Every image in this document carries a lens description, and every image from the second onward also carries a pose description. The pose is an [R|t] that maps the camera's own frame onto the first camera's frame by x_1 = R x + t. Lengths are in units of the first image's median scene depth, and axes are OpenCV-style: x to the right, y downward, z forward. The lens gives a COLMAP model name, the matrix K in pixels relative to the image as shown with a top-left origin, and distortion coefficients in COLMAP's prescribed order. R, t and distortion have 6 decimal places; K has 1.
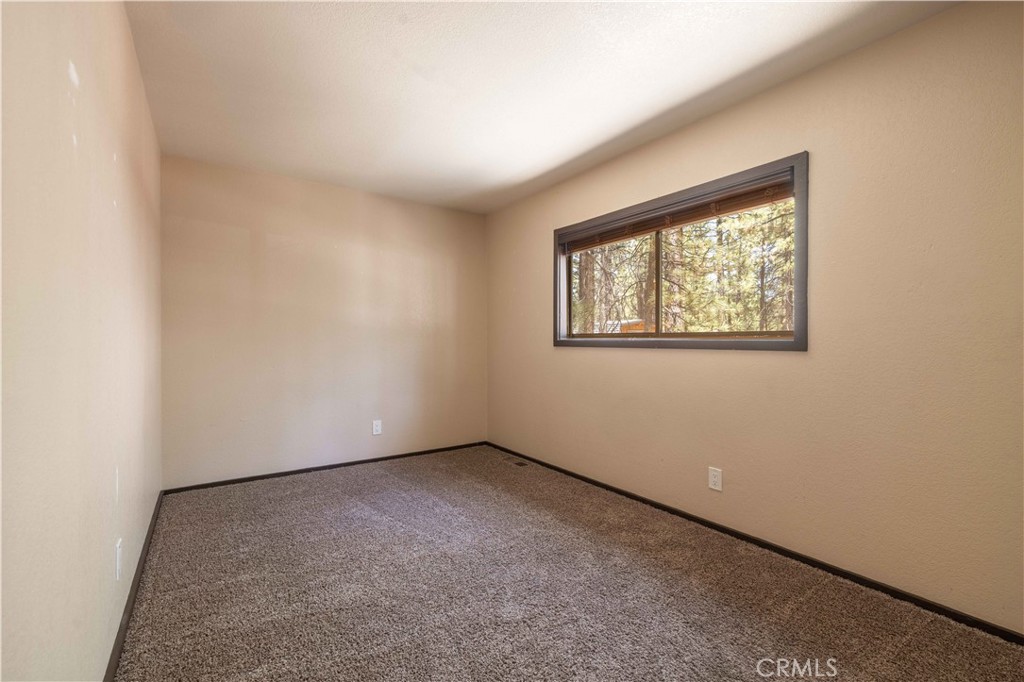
lens RADIAL K [[436.9, 0, 512.0], [0, 436.9, 341.0], [0, 0, 1]] dist [-0.000783, -0.000124]
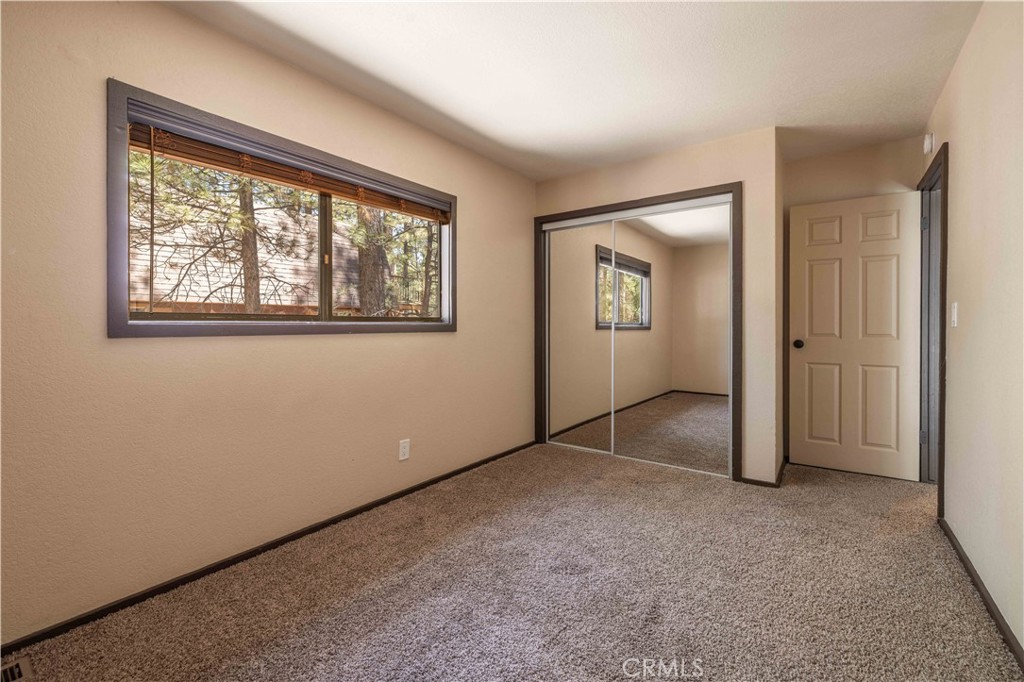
lens RADIAL K [[431.5, 0, 509.8], [0, 431.5, 324.5], [0, 0, 1]] dist [0.000258, 0.000077]
pose [[-0.306296, -0.005297, 0.951922, -0.596095], [0.000563, 0.999983, 0.005746, -0.006509], [-0.951936, 0.002296, -0.306287, 0.983726]]
